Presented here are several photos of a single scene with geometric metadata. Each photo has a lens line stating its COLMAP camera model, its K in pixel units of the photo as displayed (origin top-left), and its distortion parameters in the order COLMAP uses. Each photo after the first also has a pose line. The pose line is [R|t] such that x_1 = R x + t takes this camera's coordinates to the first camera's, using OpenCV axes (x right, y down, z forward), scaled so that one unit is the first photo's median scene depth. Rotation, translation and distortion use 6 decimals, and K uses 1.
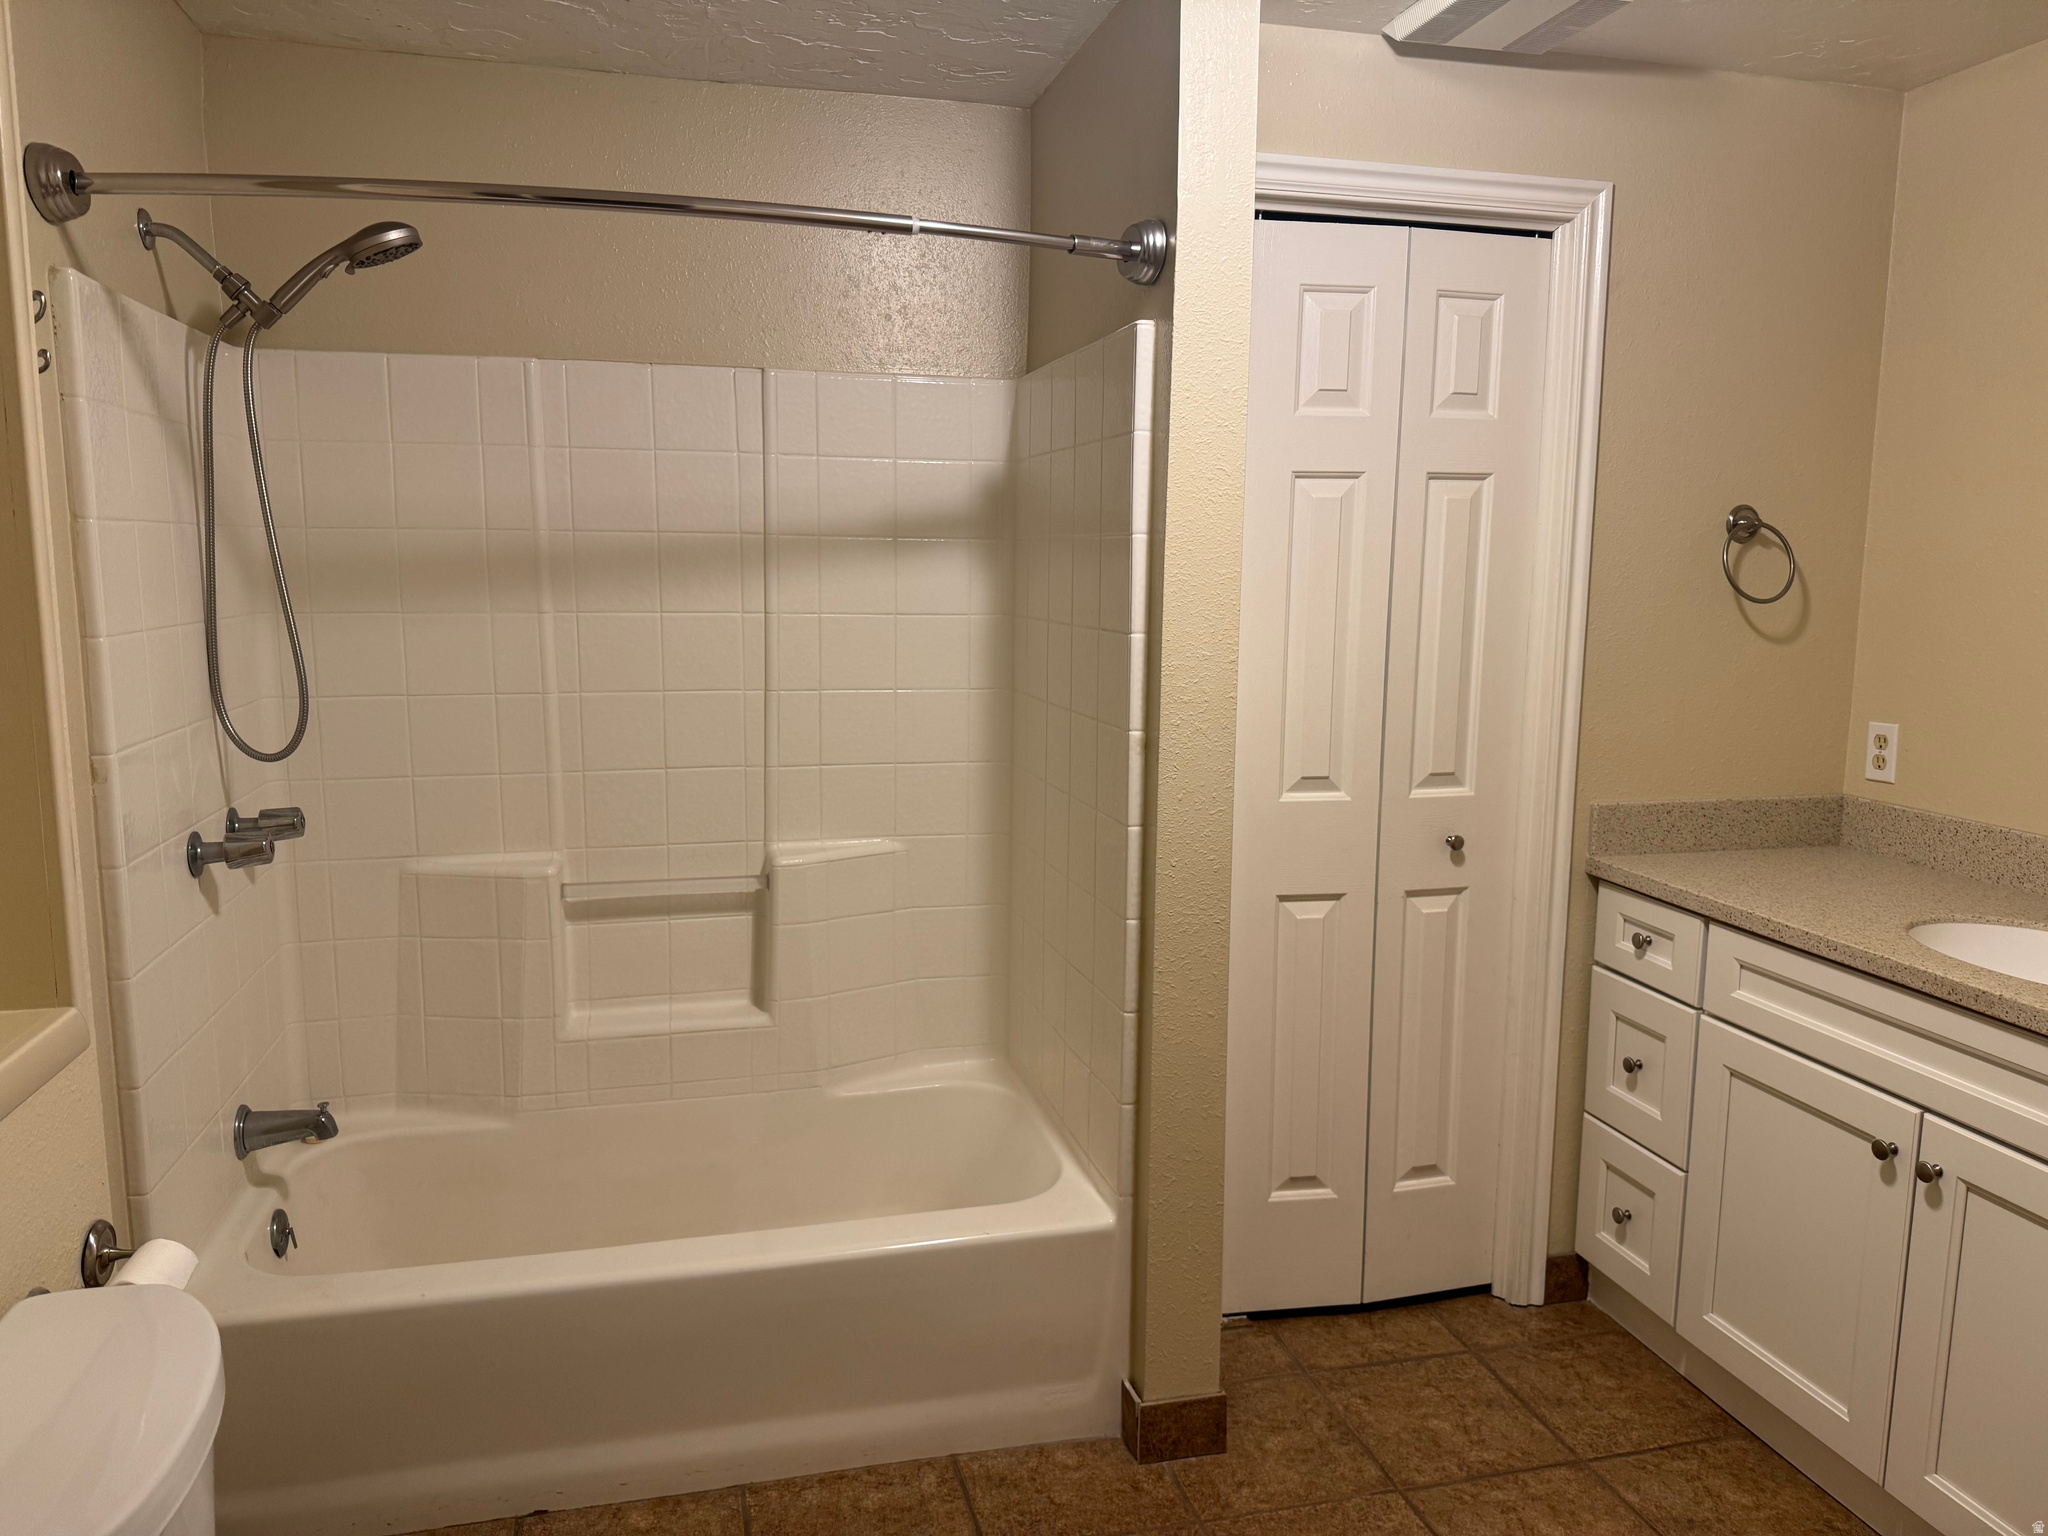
lens RADIAL K [[1408.0, 0, 1024.2], [0, 1408.0, 756.2], [0, 0, 1]] dist [0.080531, -0.130347]
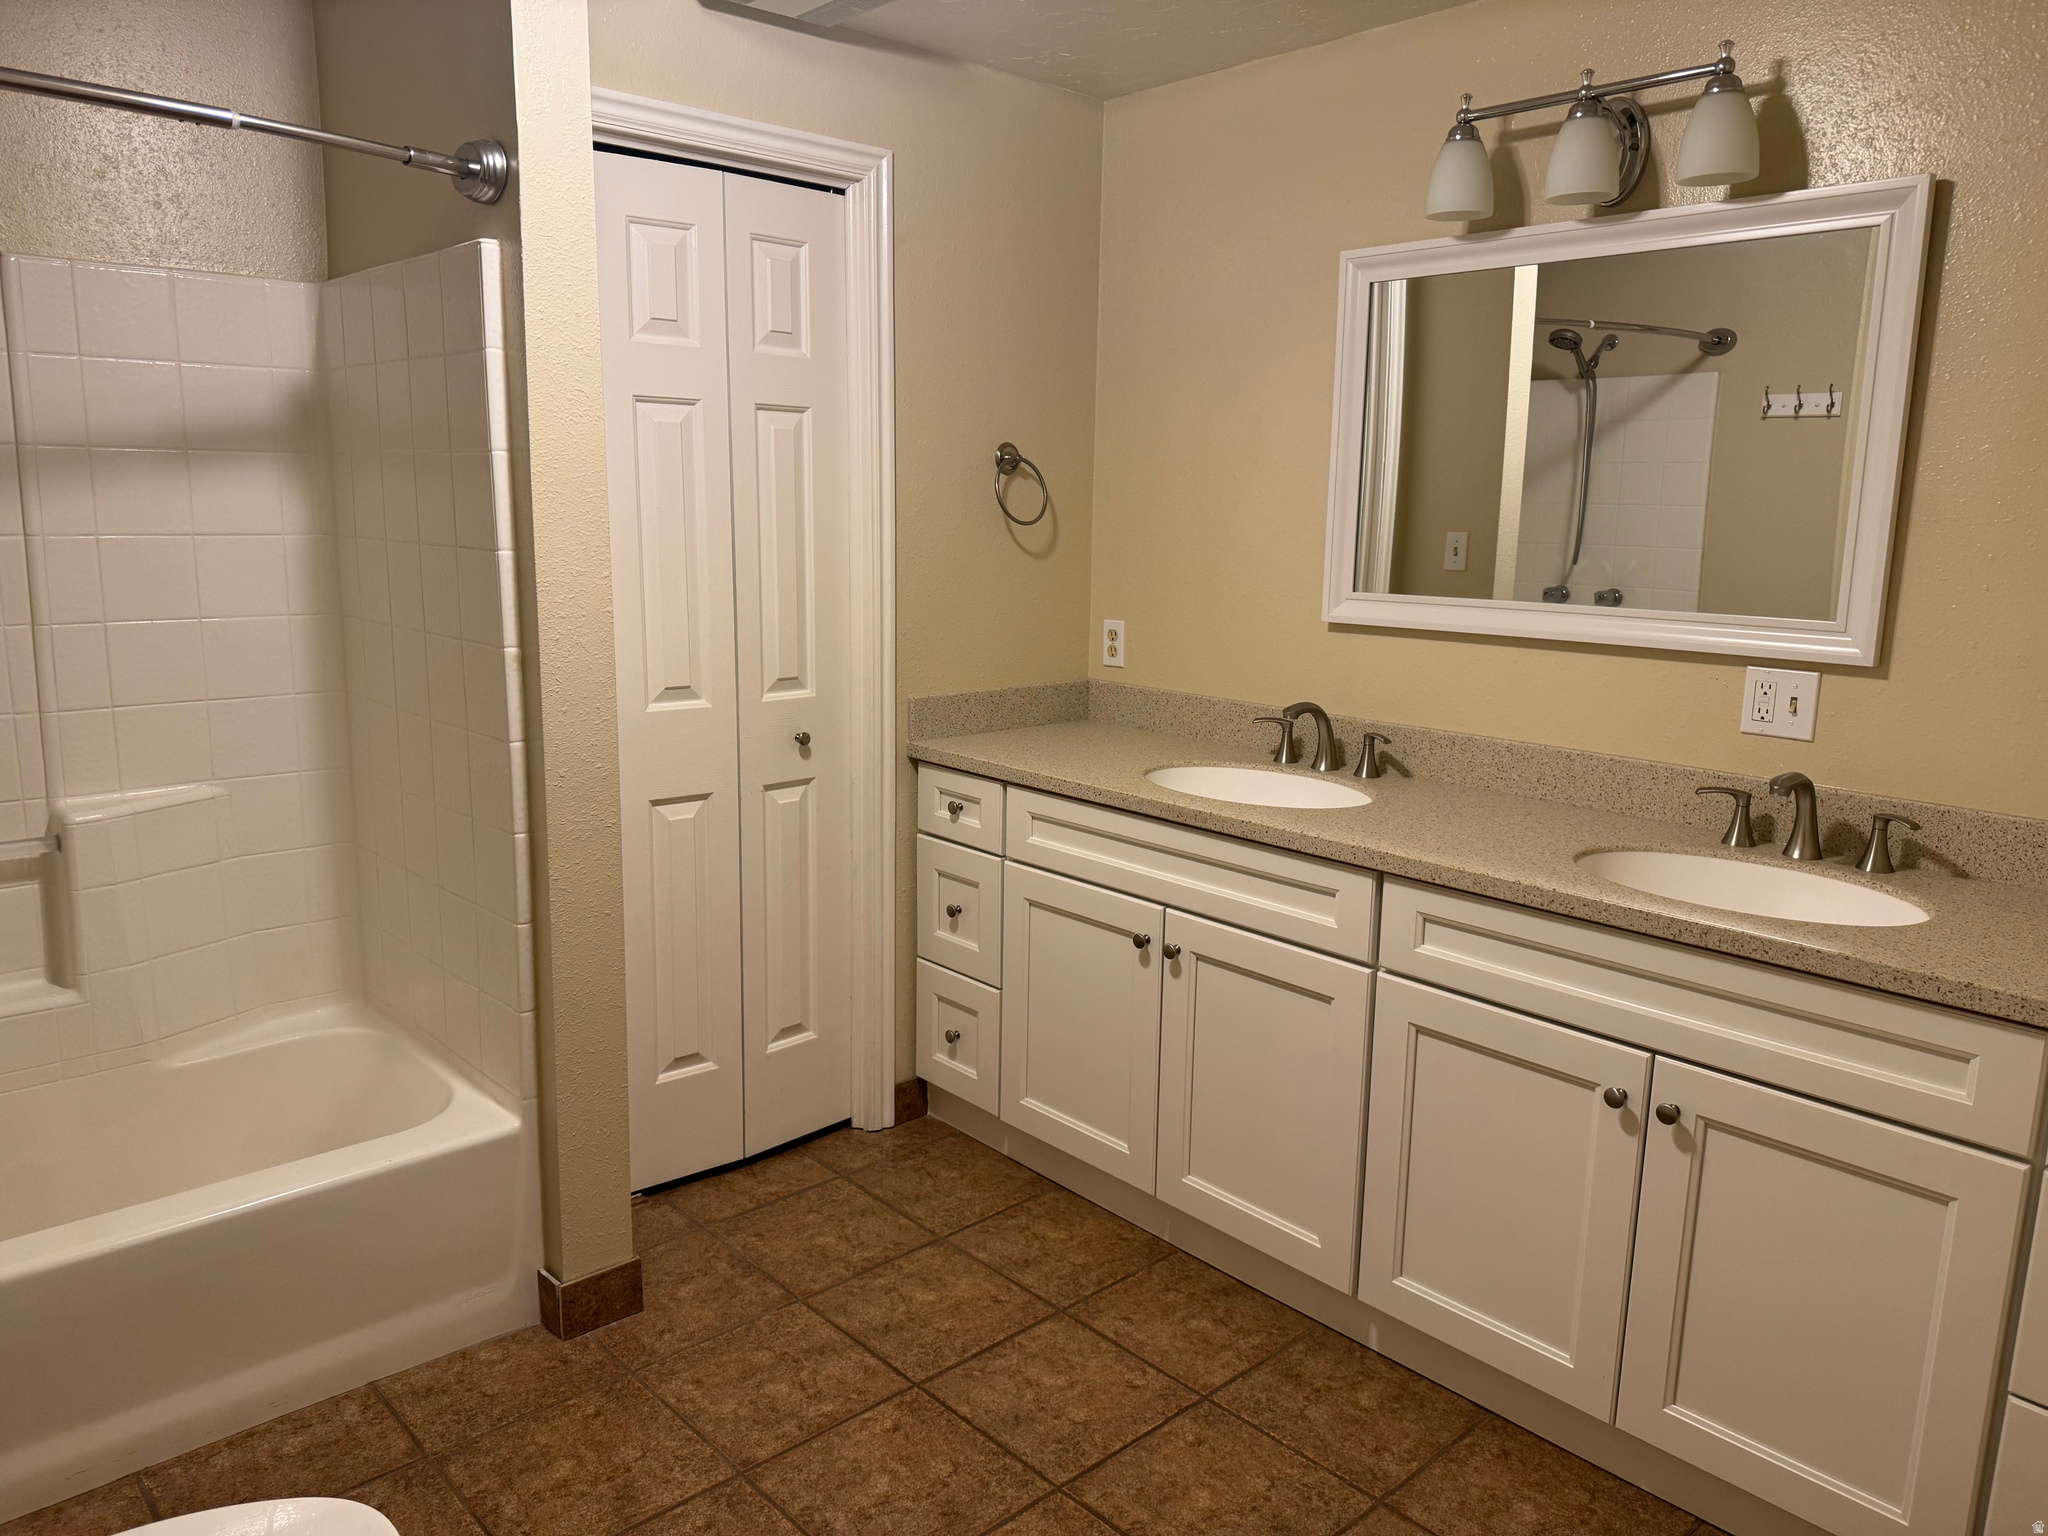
lens RADIAL K [[1439.3, 0, 1024.0], [0, 1439.3, 768.0], [0, 0, 1]] dist [0.085073, -0.137446]
pose [[0.873974, -0.083104, 0.478815, -0.094286], [0.055948, 0.995925, 0.070734, 0.012985], [-0.482742, -0.035031, 0.875062, -0.090950]]
